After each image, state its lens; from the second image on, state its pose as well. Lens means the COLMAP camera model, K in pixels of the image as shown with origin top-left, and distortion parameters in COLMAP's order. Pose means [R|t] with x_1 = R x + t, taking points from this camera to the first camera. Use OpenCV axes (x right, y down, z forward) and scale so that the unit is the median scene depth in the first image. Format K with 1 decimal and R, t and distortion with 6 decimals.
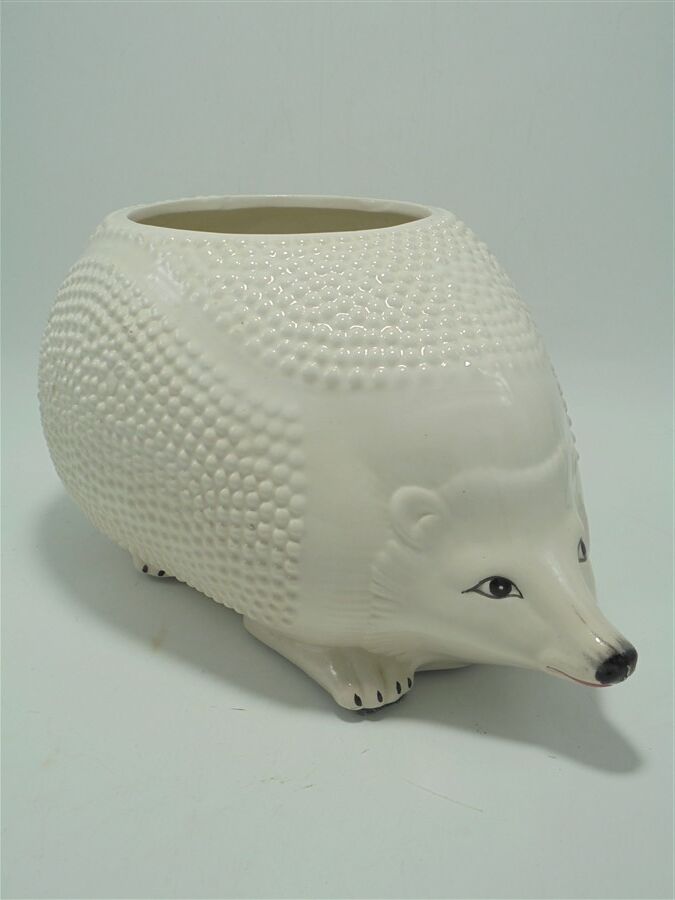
lens RADIAL K [[996.4, 0, 337.5], [0, 996.4, 450.0], [0, 0, 1]] dist [-0.007234, -0.008431]
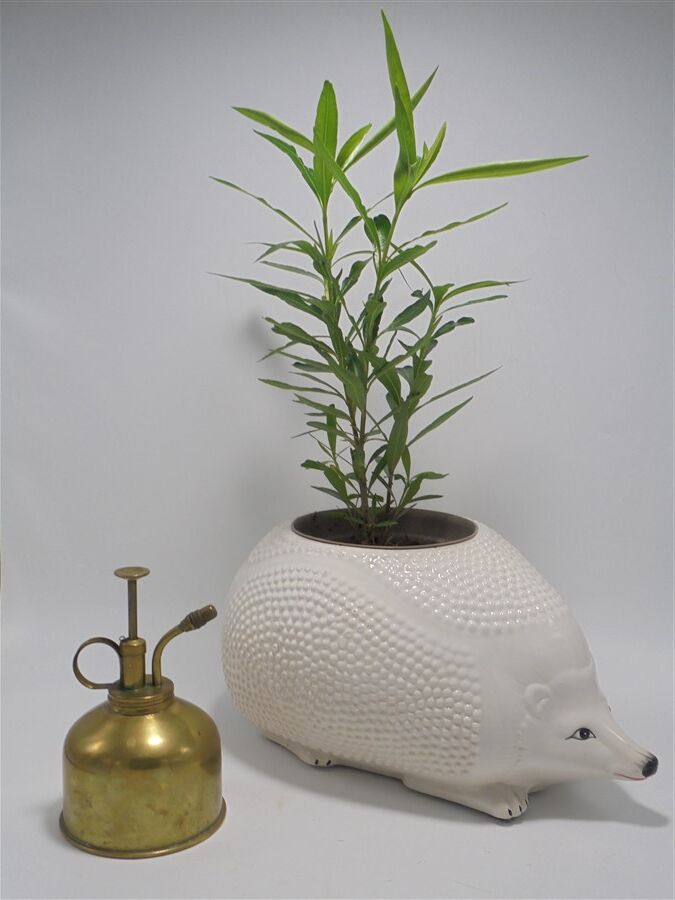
lens RADIAL K [[1014.4, 0, 337.5], [0, 1014.4, 450.0], [0, 0, 1]] dist [0.015313, -0.007482]
pose [[0.950016, -0.040501, 0.309563, -0.808151], [0.100059, 0.978744, -0.179019, -0.084827], [-0.295732, 0.201045, 0.933875, -0.721346]]
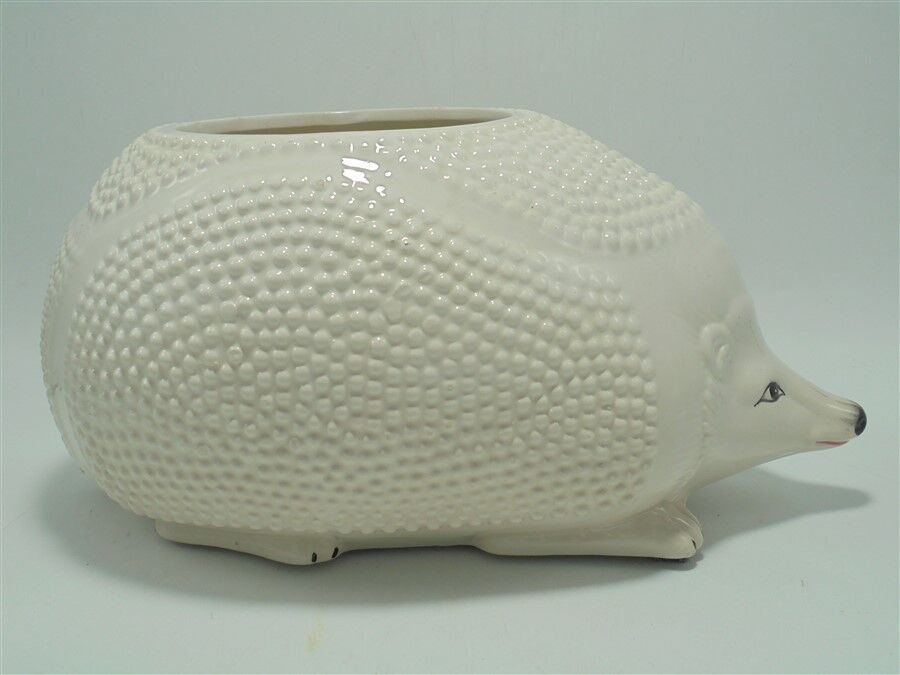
lens RADIAL K [[1014.4, 0, 450.3], [0, 1014.4, 355.5], [0, 0, 1]] dist [0.015313, -0.007482]
pose [[0.675600, -0.234946, 0.698831, -0.857913], [0.283869, 0.957684, 0.047539, -0.060984], [-0.680428, 0.166259, 0.713705, 0.387986]]
